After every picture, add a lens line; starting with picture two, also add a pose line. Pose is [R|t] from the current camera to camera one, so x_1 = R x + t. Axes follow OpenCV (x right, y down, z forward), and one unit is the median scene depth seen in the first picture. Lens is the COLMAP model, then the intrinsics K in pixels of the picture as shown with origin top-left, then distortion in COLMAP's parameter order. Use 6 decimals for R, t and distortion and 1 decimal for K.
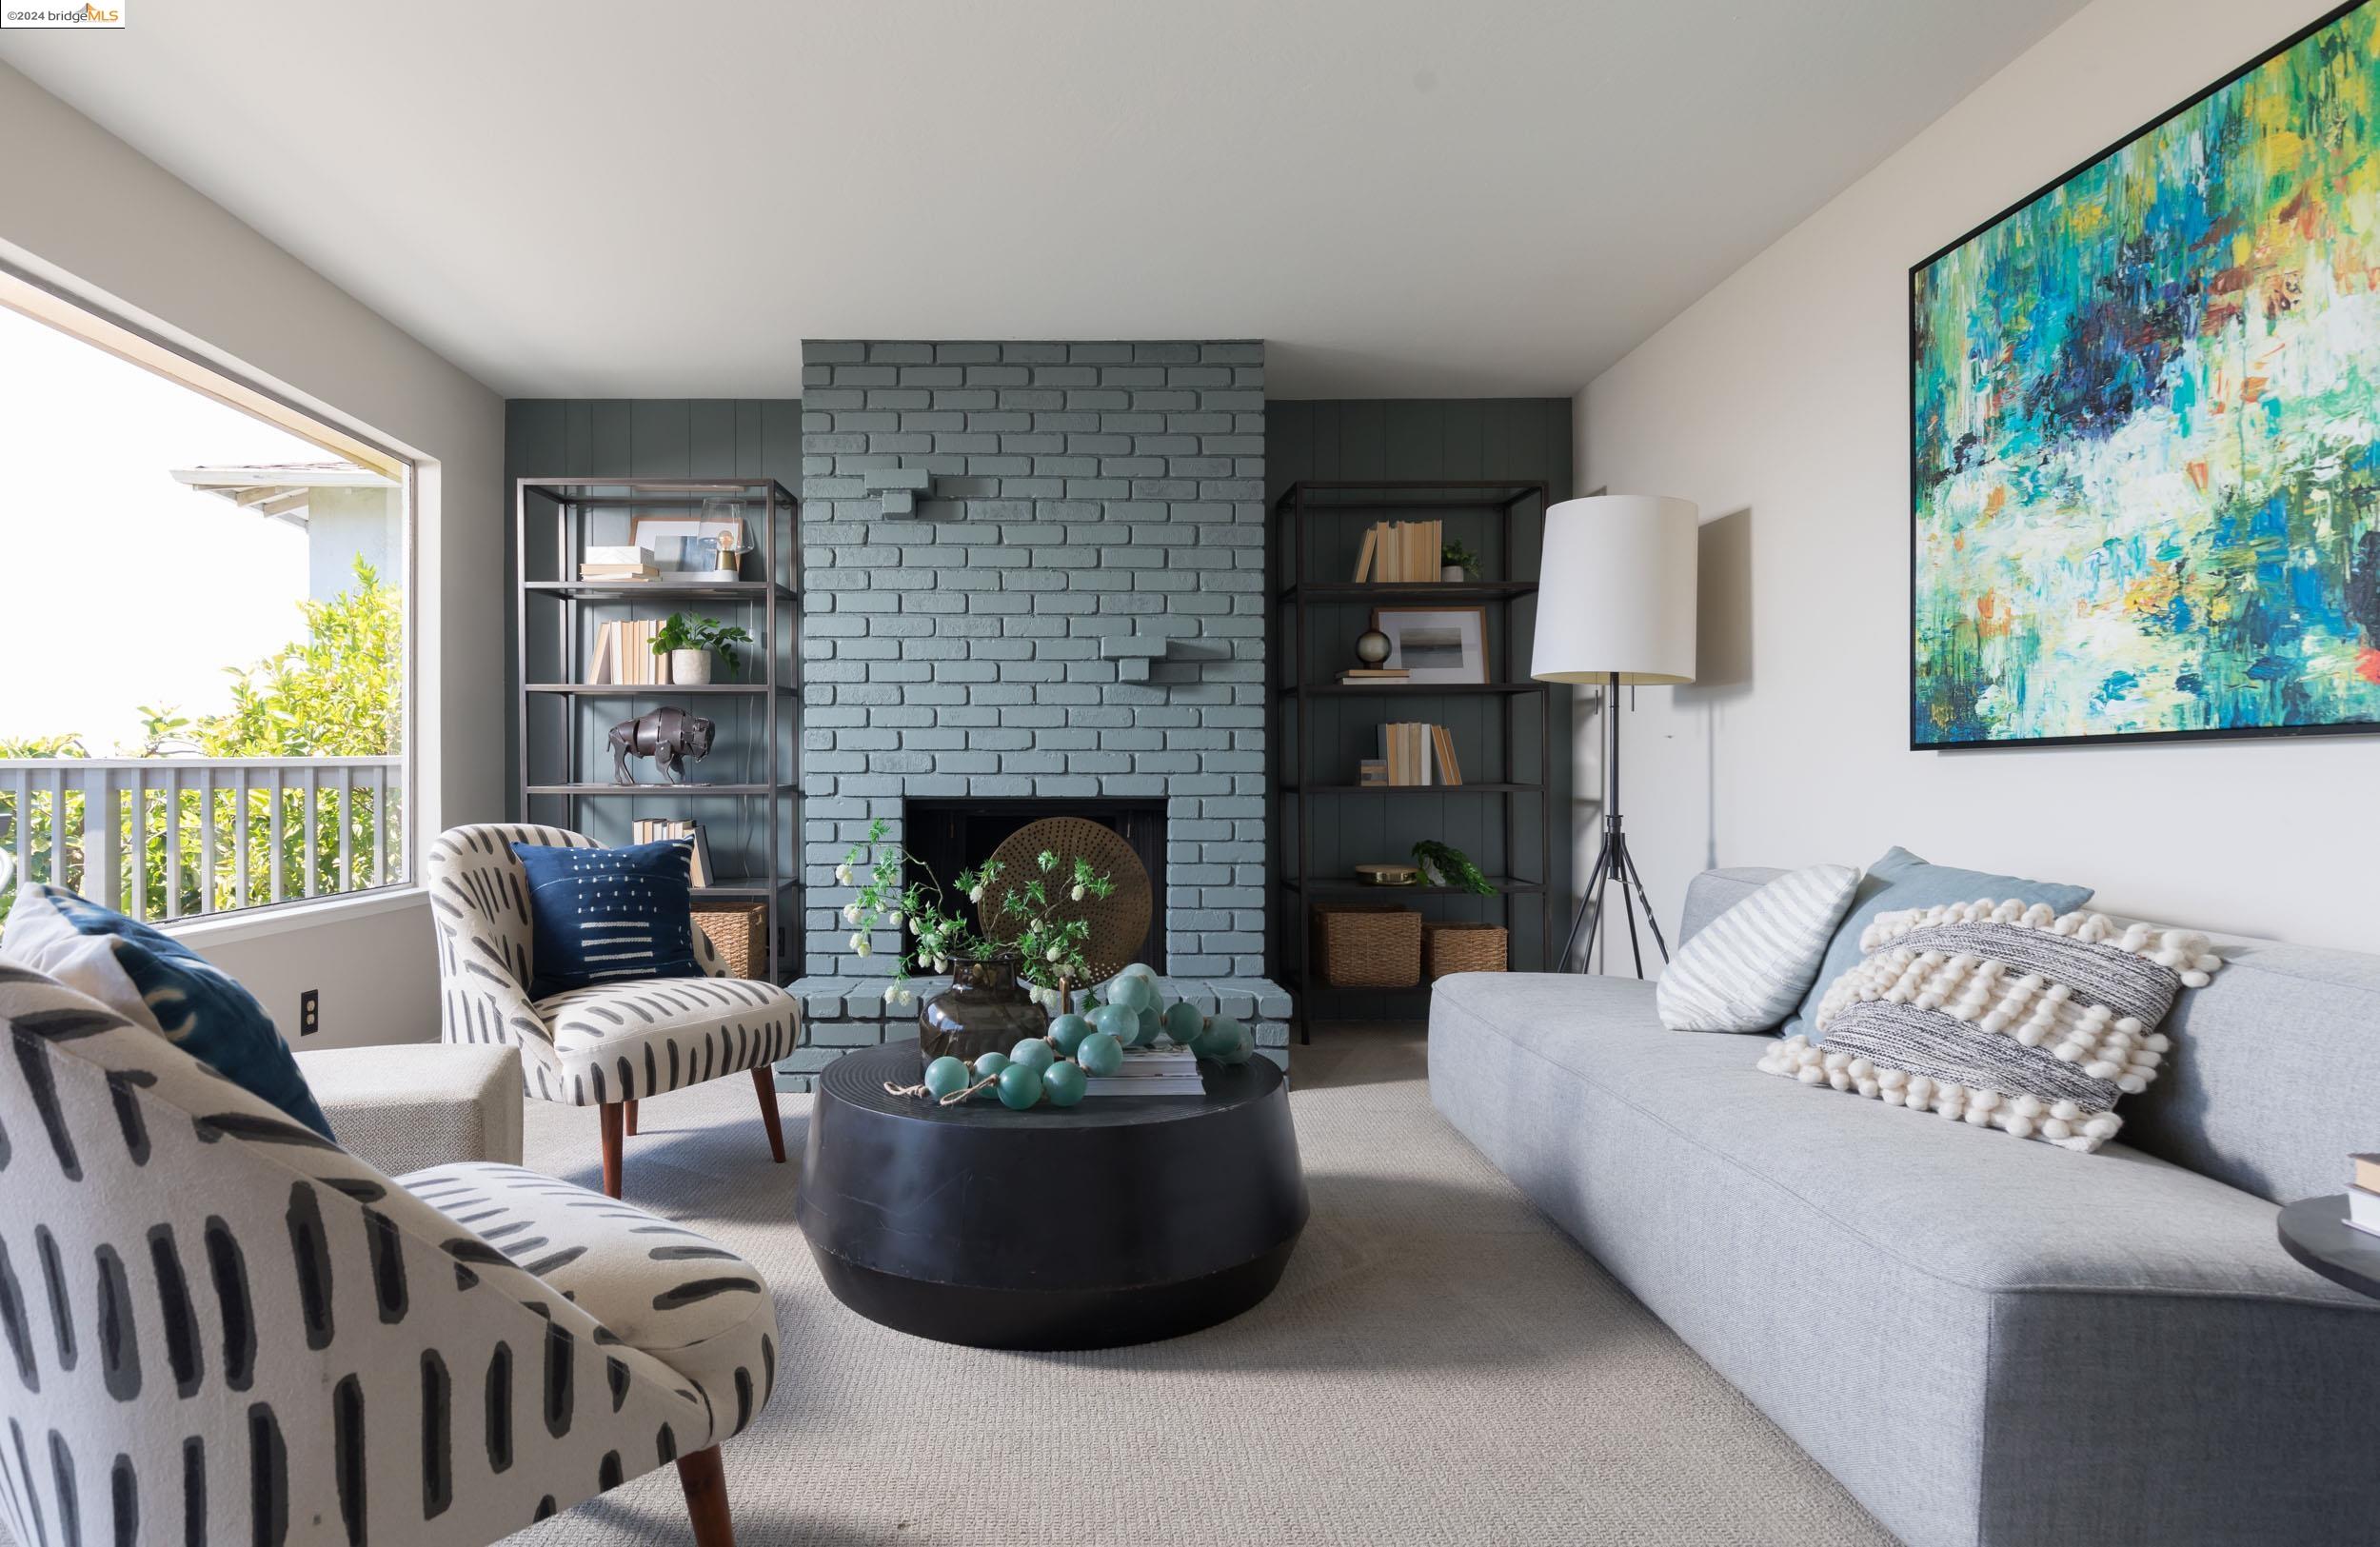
lens RADIAL K [[1337.6, 0, 1188.3], [0, 1337.6, 783.4], [0, 0, 1]] dist [0.004320, -0.001937]
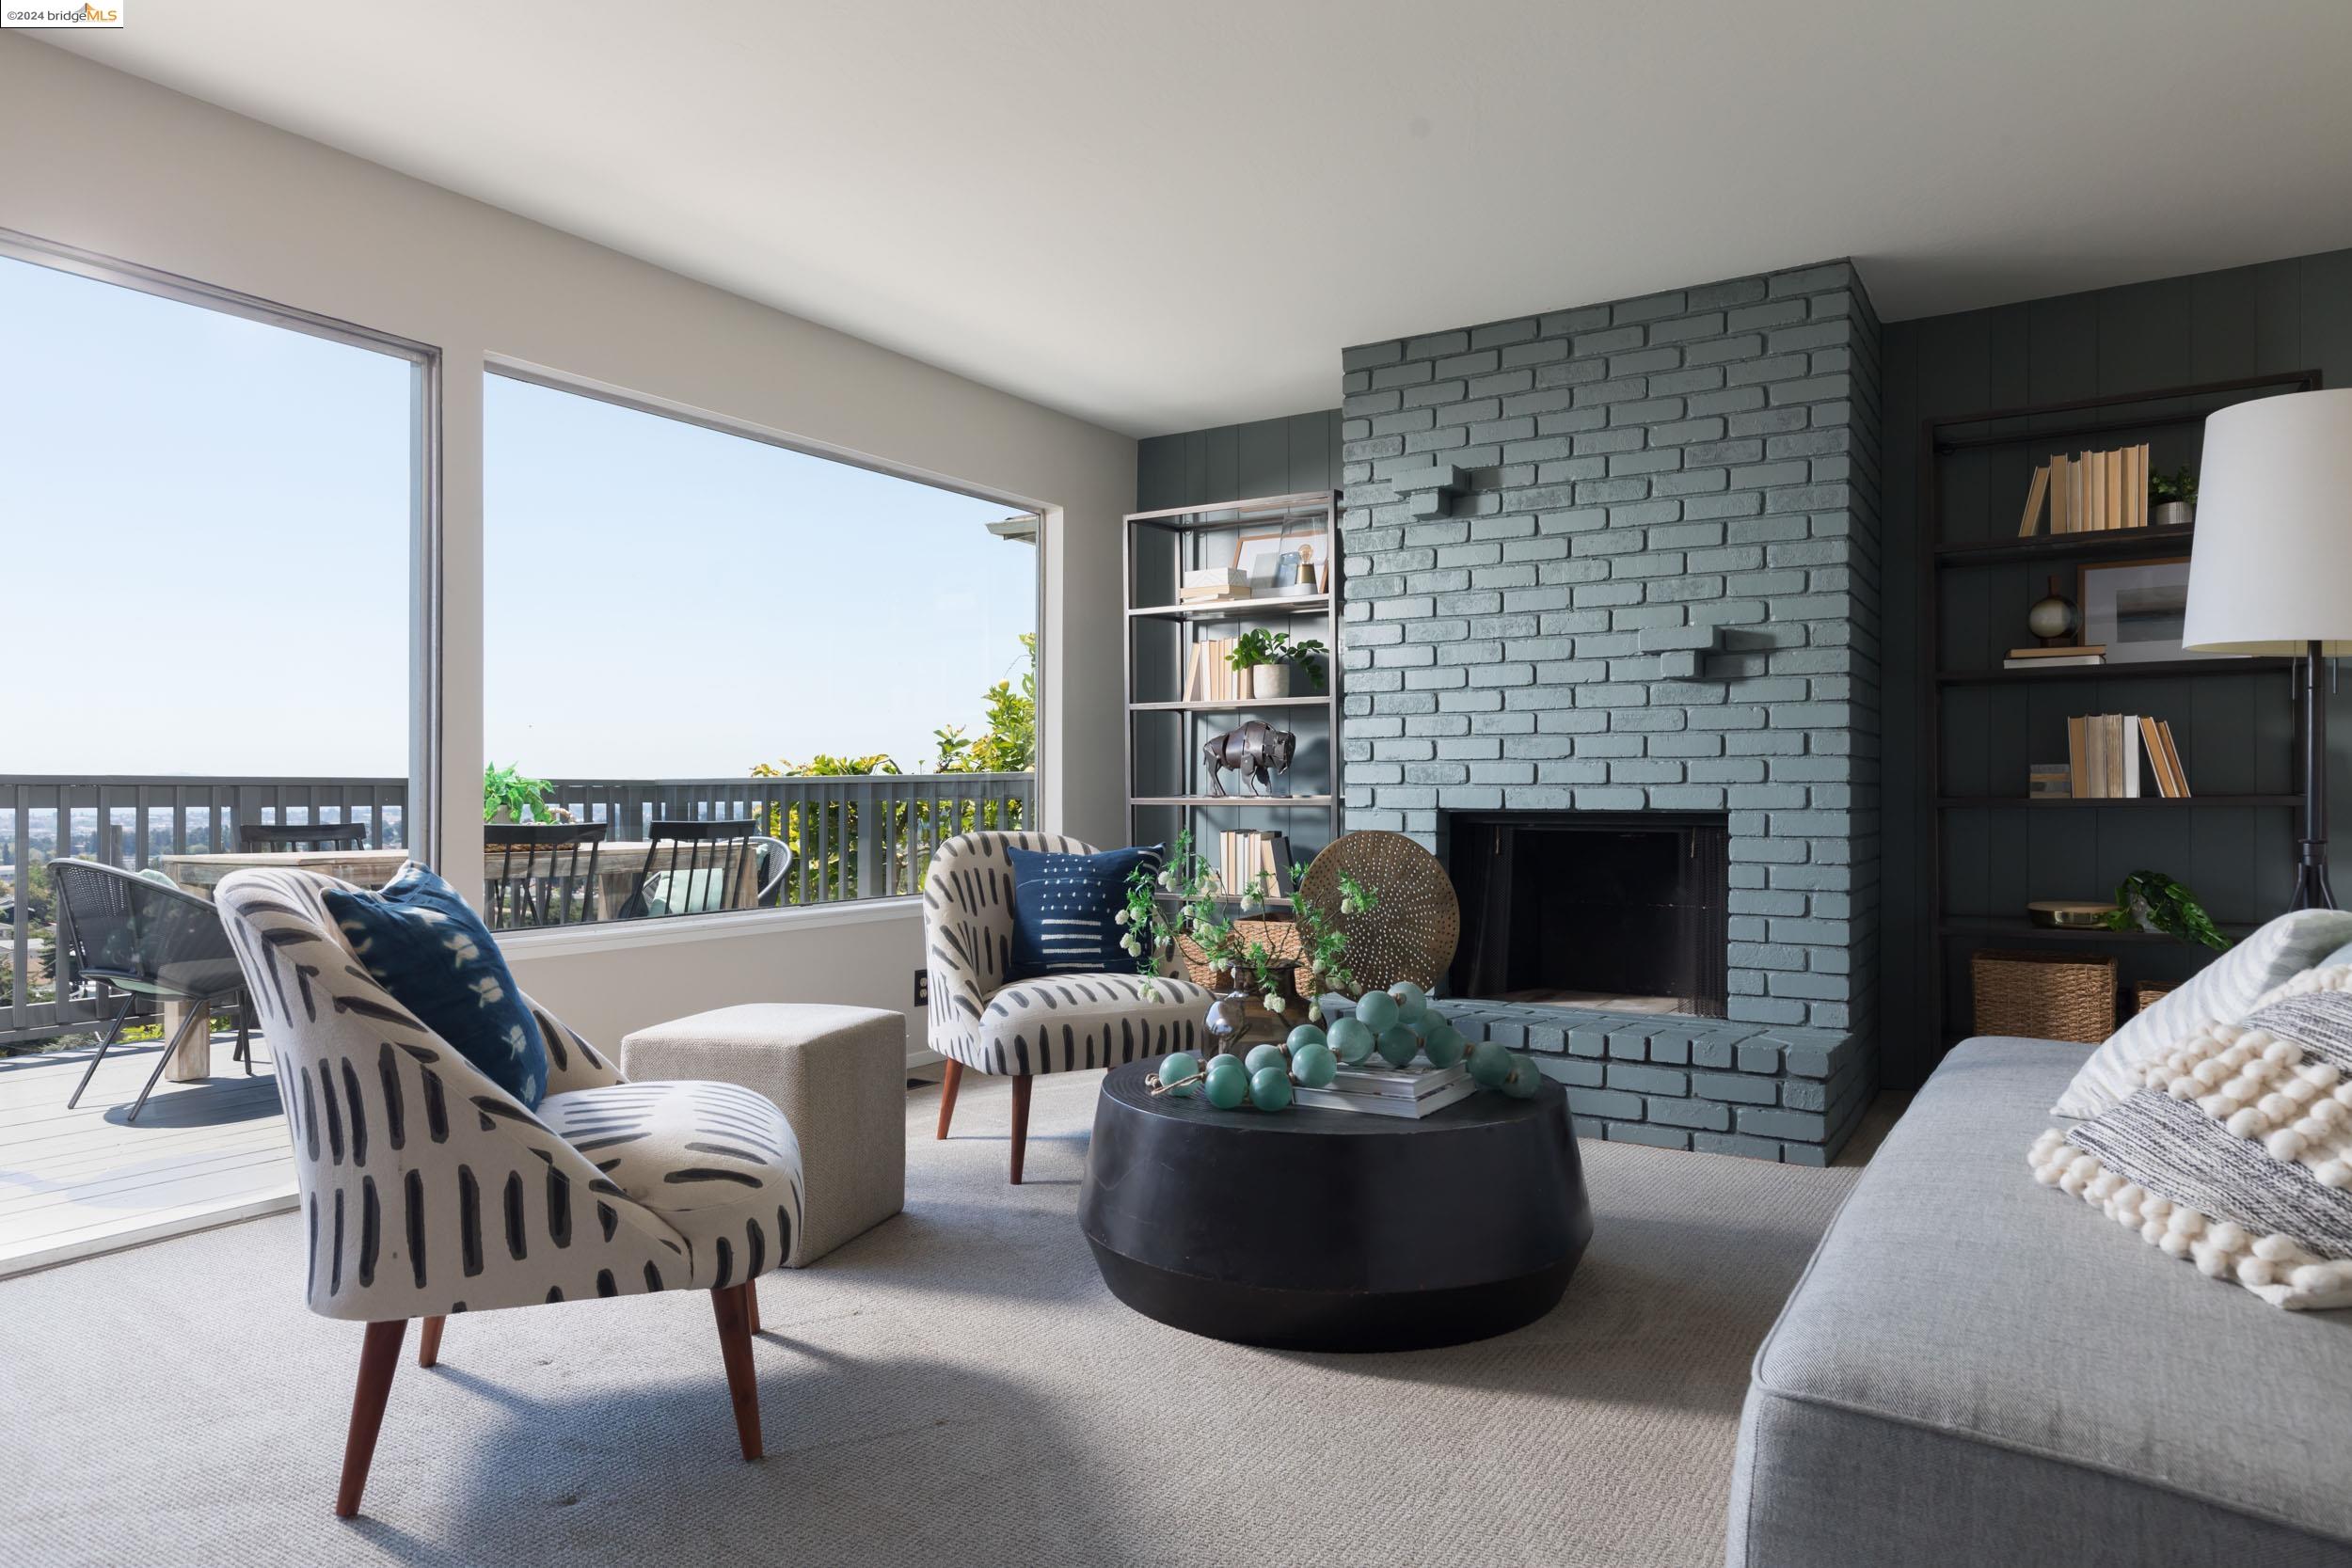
lens RADIAL K [[1502.3, 0, 1174.6], [0, 1502.3, 782.6], [0, 0, 1]] dist [0.005107, 0.003263]
pose [[0.840813, -0.005121, -0.541302, 0.701135], [0.000877, 0.999967, -0.008098, -0.001503], [0.541325, 0.006334, 0.840789, -0.009751]]
